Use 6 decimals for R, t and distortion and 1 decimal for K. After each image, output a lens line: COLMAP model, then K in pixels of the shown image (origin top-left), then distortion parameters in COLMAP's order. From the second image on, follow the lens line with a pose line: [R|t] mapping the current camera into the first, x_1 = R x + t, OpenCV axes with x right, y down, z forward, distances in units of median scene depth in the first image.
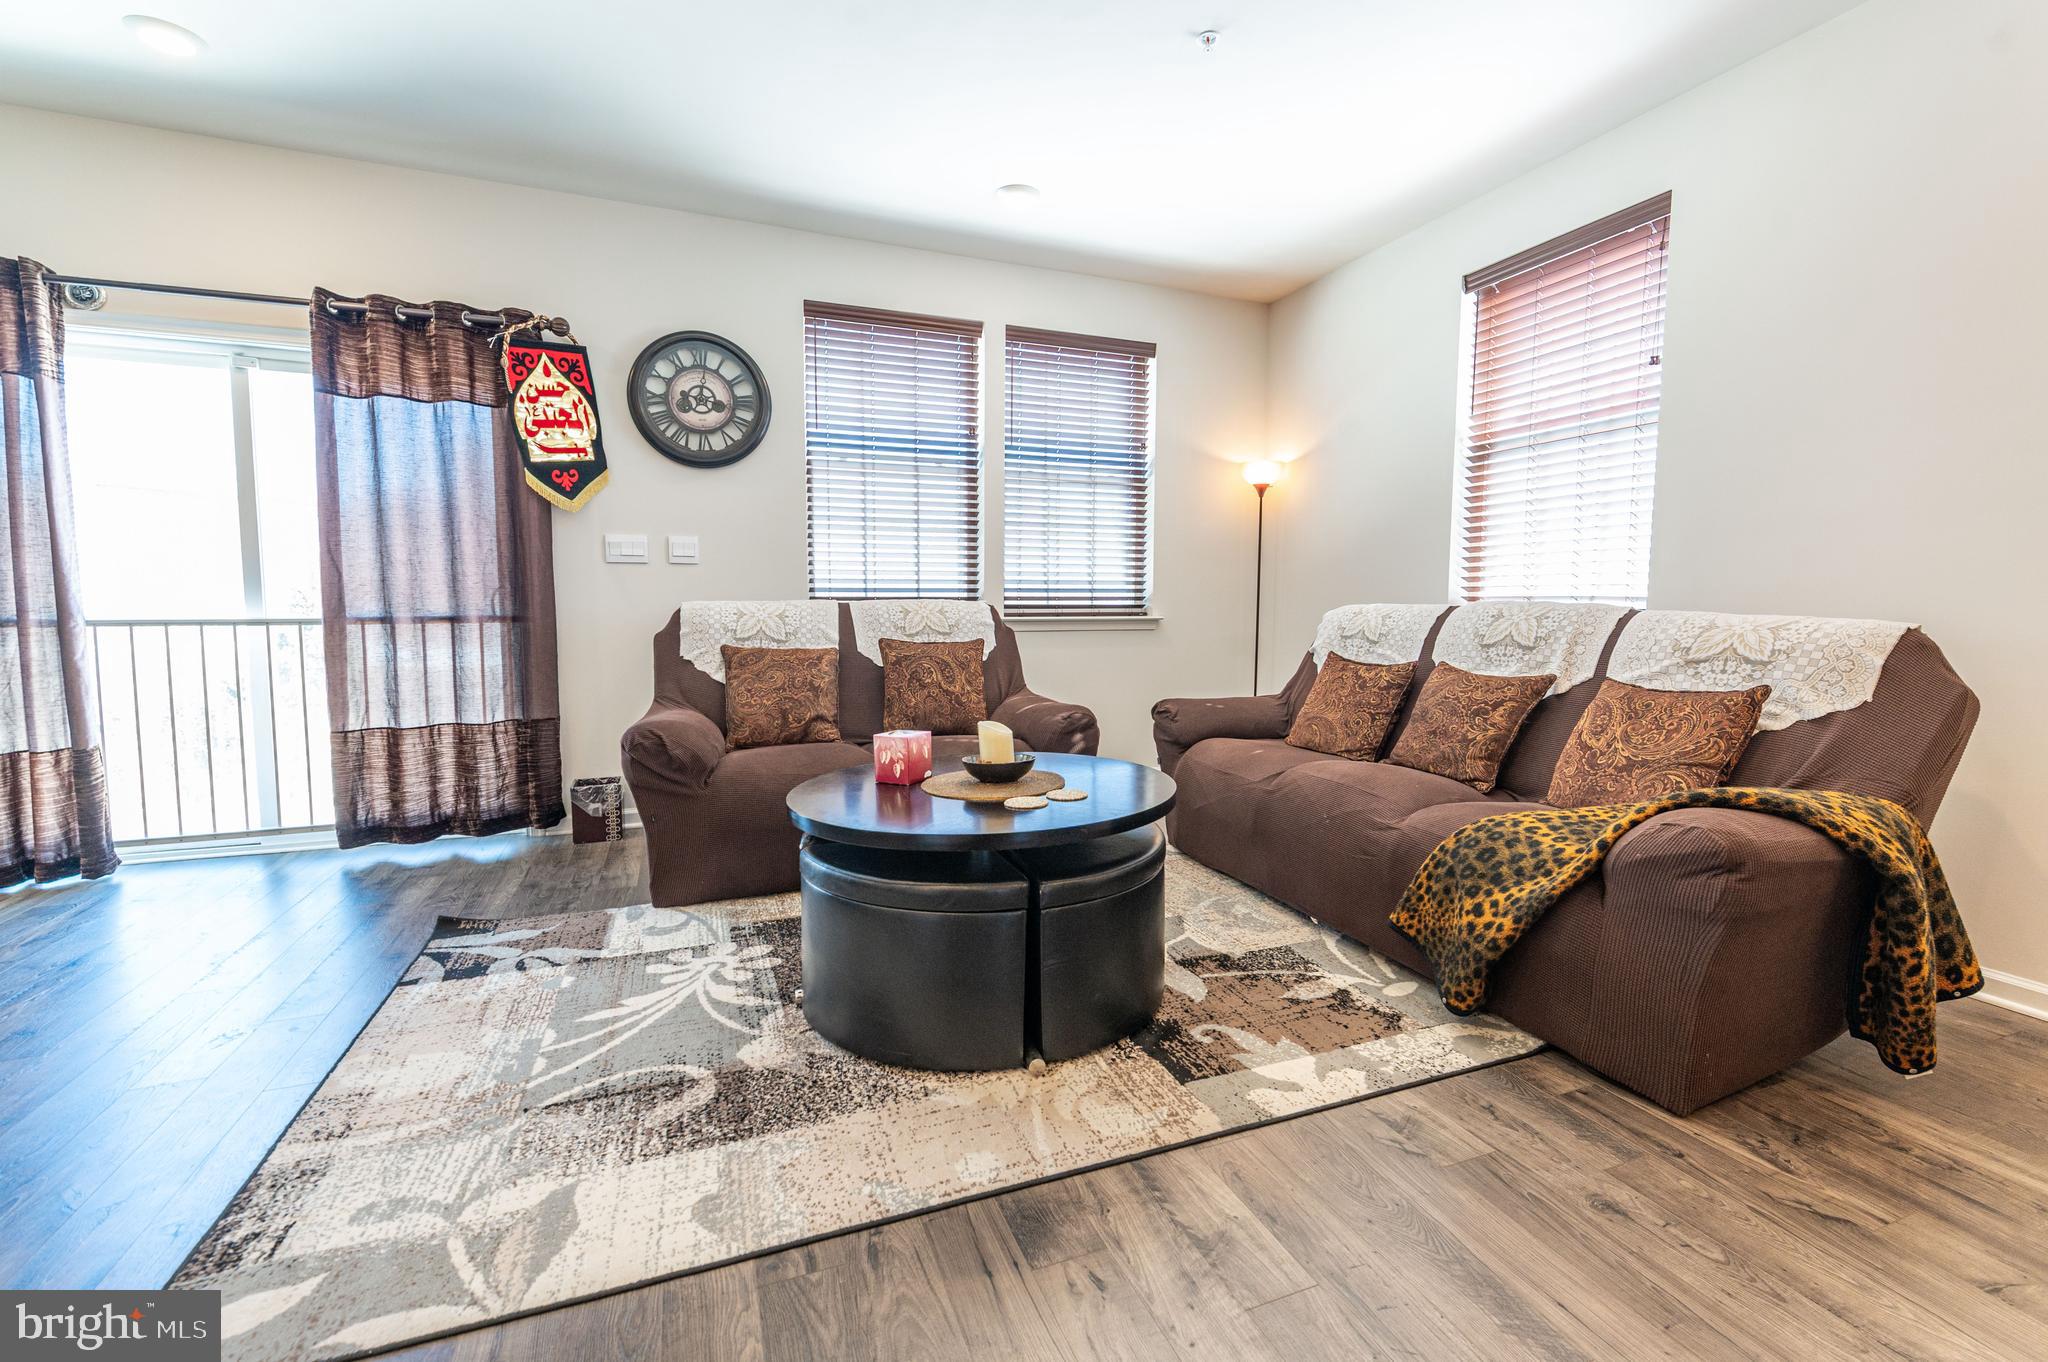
lens RADIAL K [[884.2, 0, 1050.7], [0, 884.2, 672.6], [0, 0, 1]] dist [-0.002660, -0.000344]
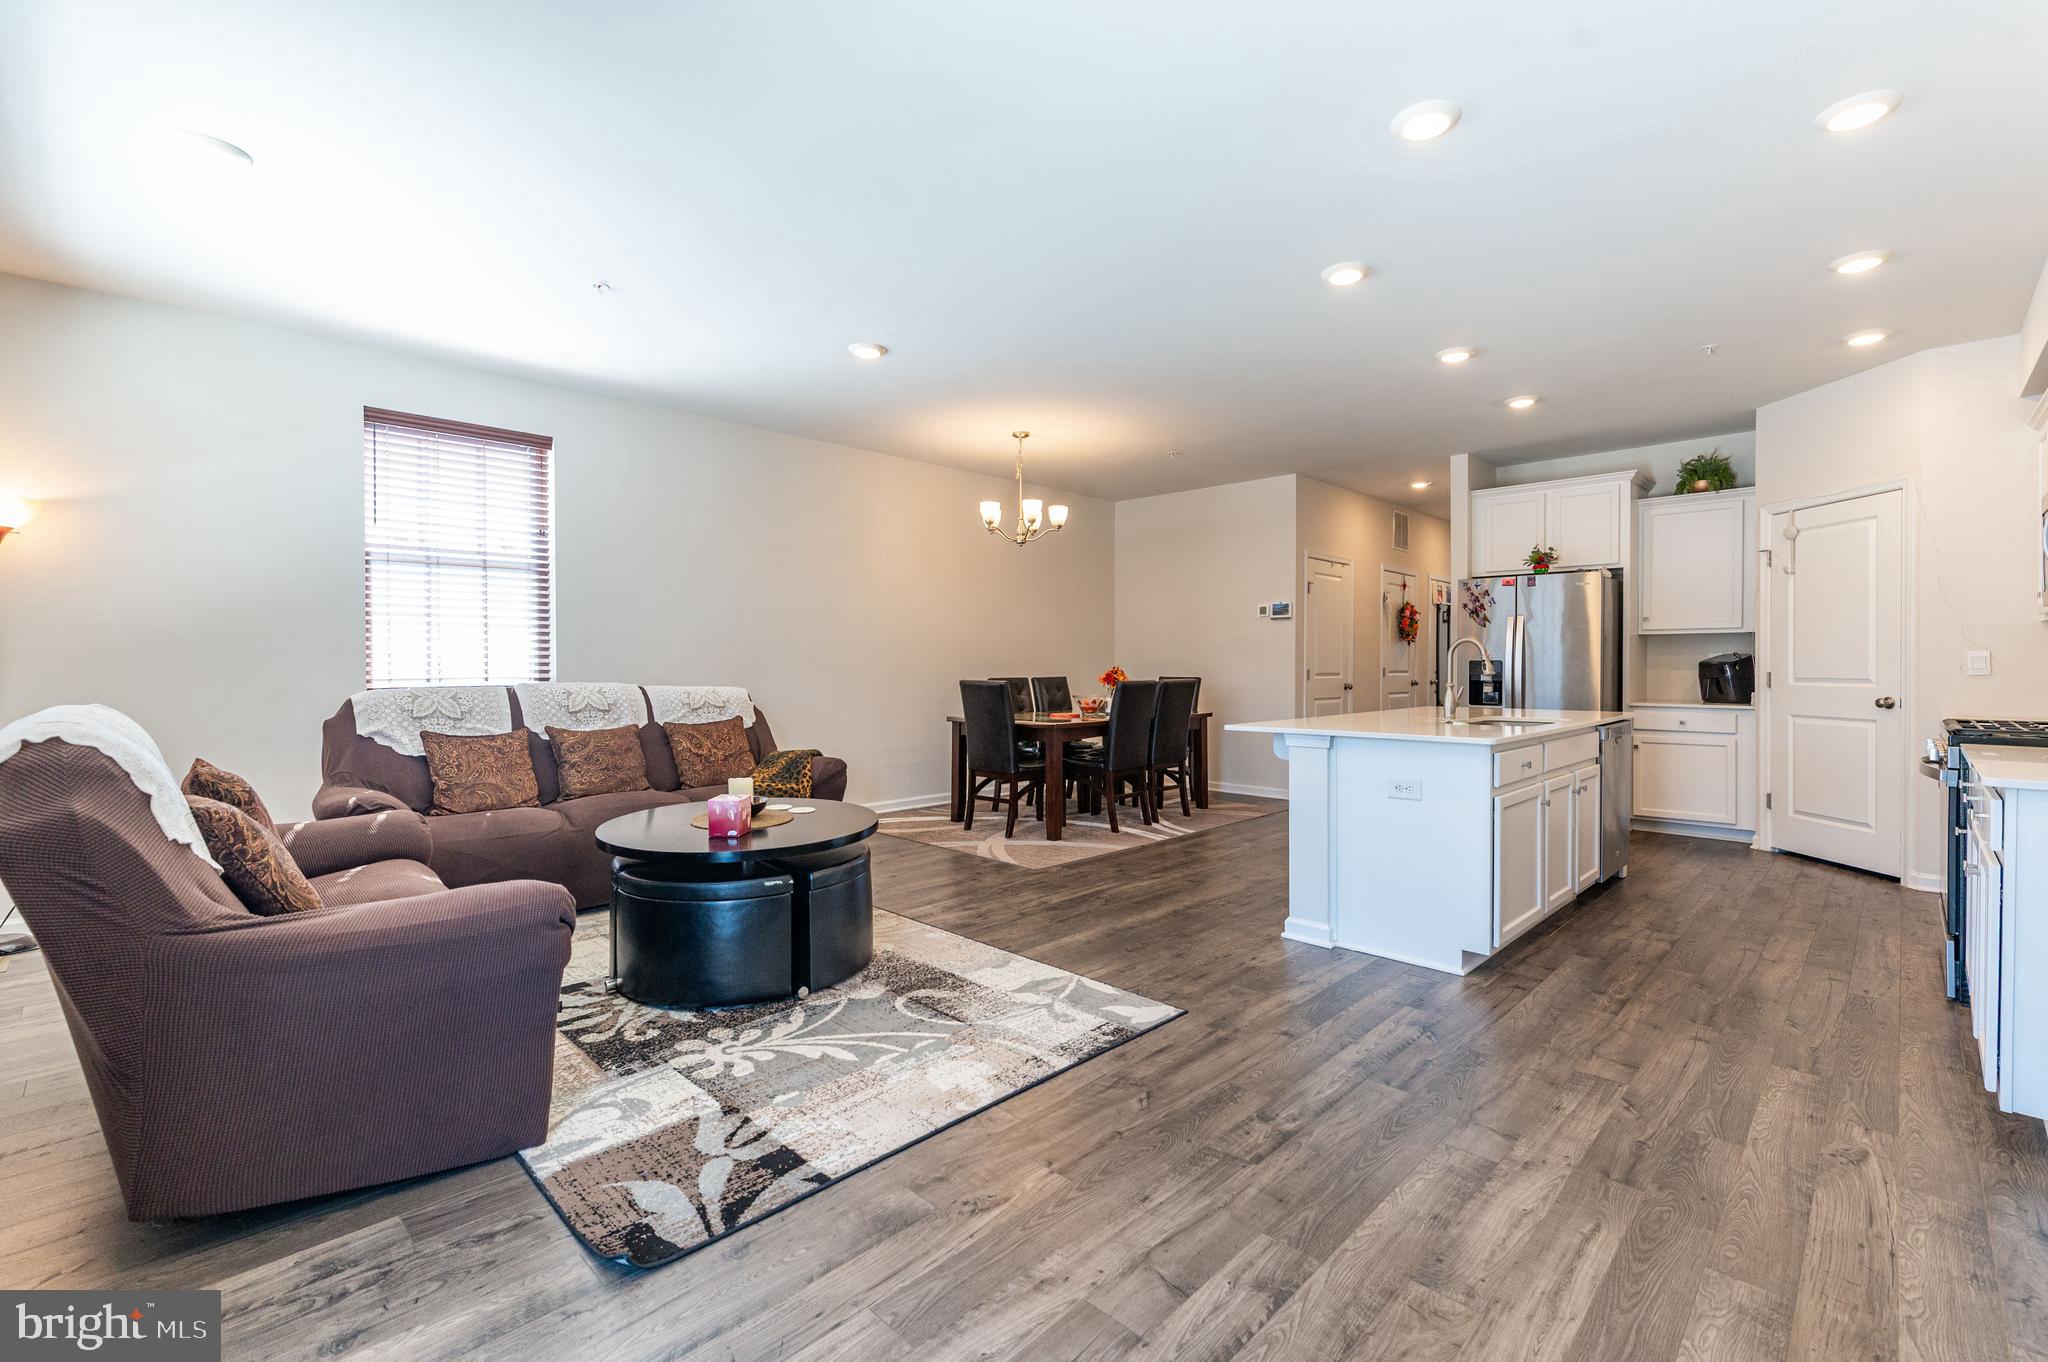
lens RADIAL K [[891.2, 0, 1041.4], [0, 891.2, 669.2], [0, 0, 1]] dist [0.002960, -0.000275]
pose [[-0.403975, -0.013091, 0.914676, -1.074917], [0.072485, 0.996295, 0.046273, -0.102016], [-0.911894, 0.084994, -0.401529, 0.756195]]
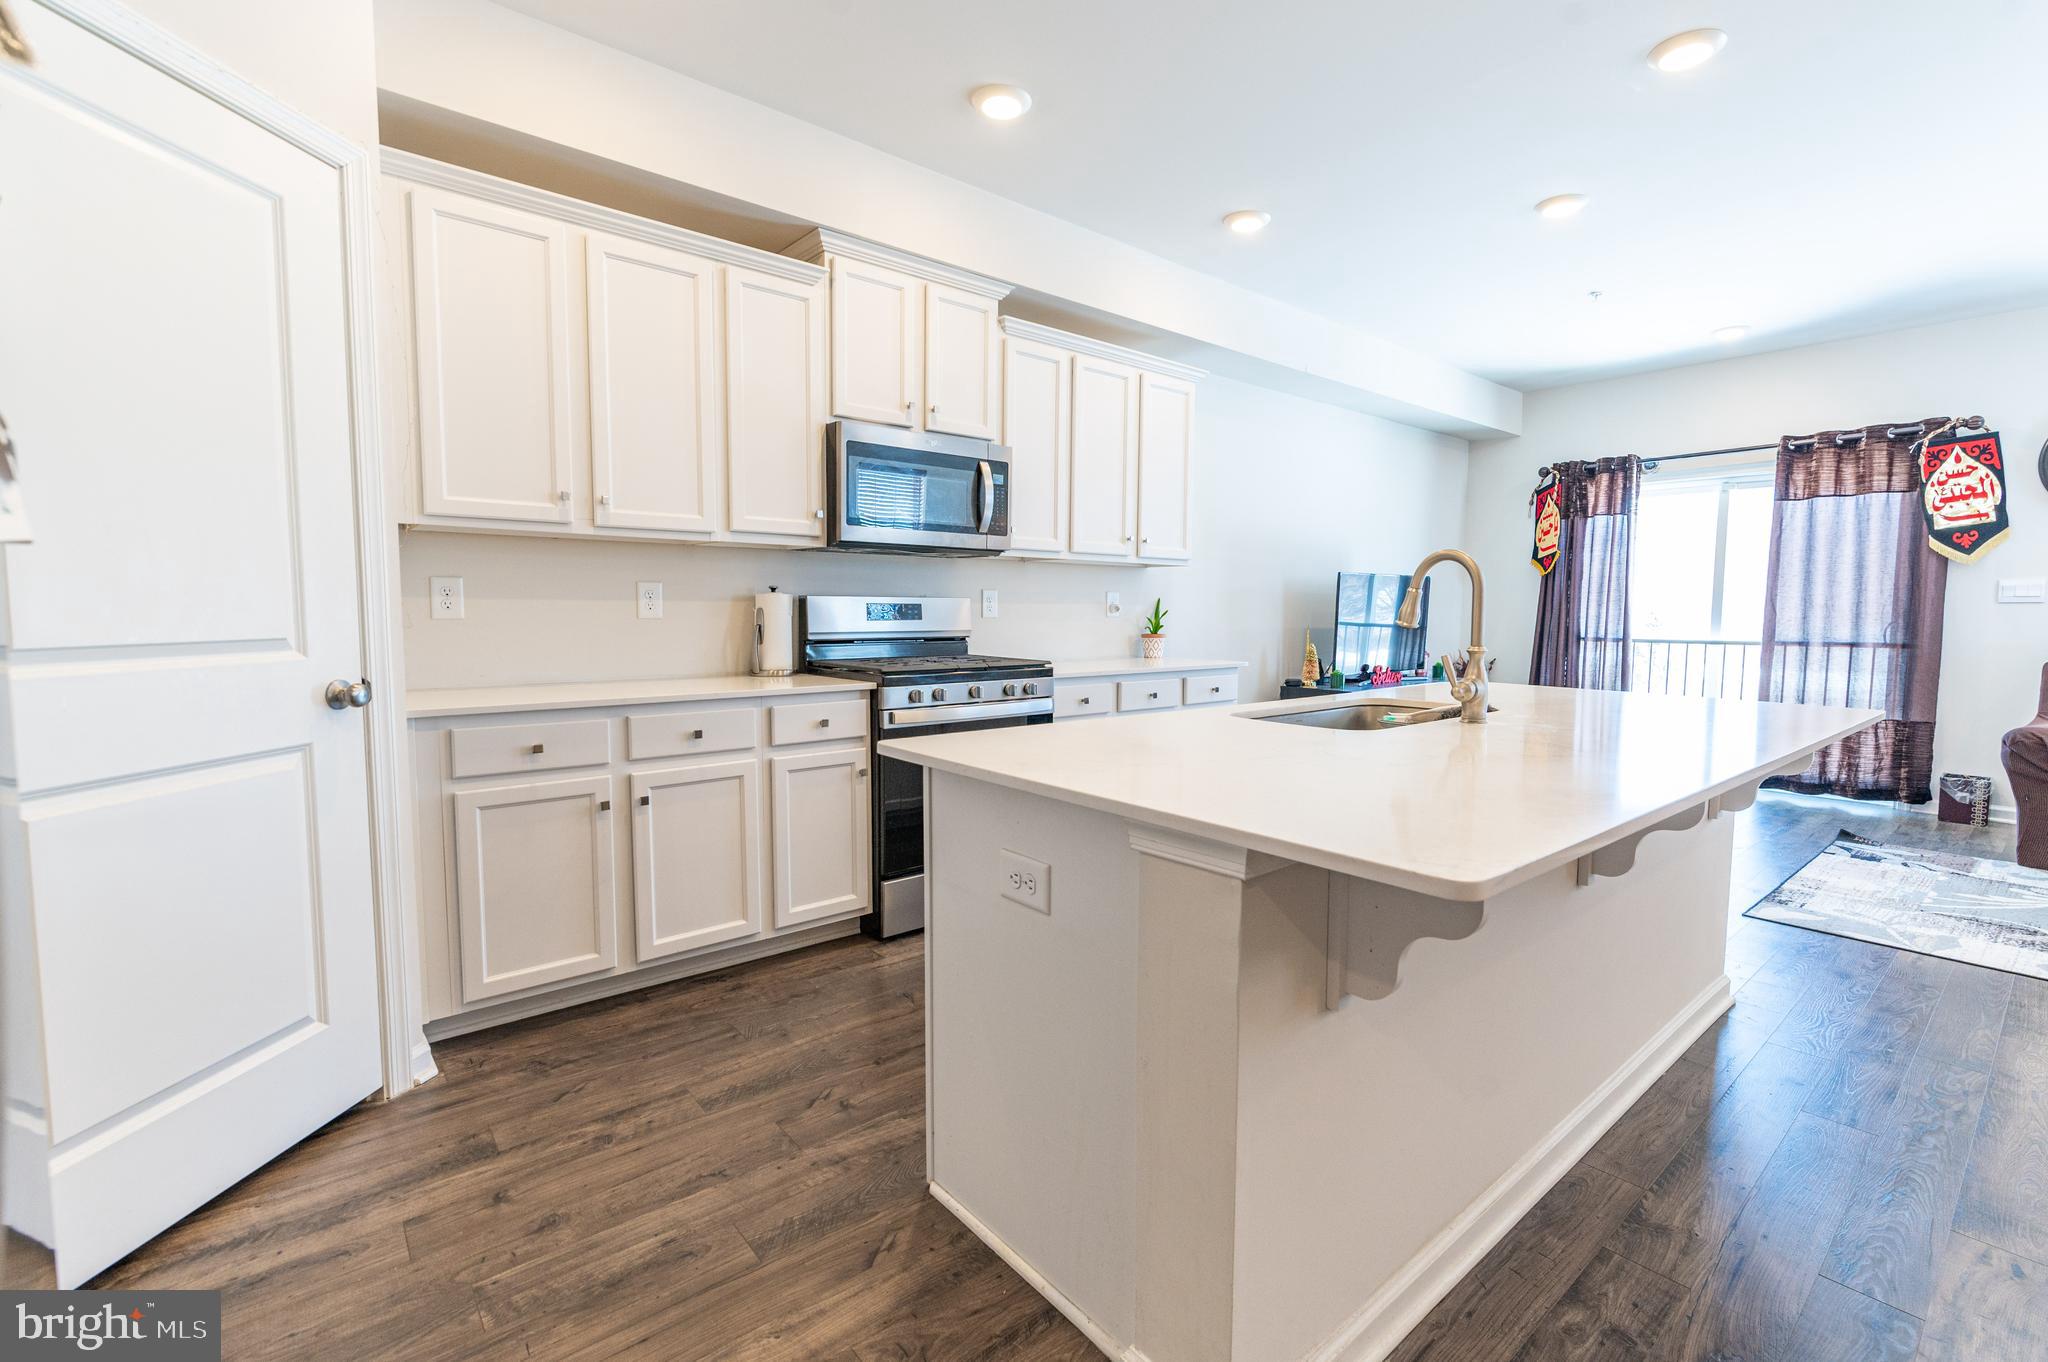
lens RADIAL K [[901.1, 0, 1047.5], [0, 901.1, 674.9], [0, 0, 1]] dist [0.000697, 0.000557]
pose [[0.313445, 0.066190, -0.947297, 0.313989], [-0.081446, 0.995766, 0.042628, 0.033382], [0.946107, 0.063792, 0.317509, -0.724123]]
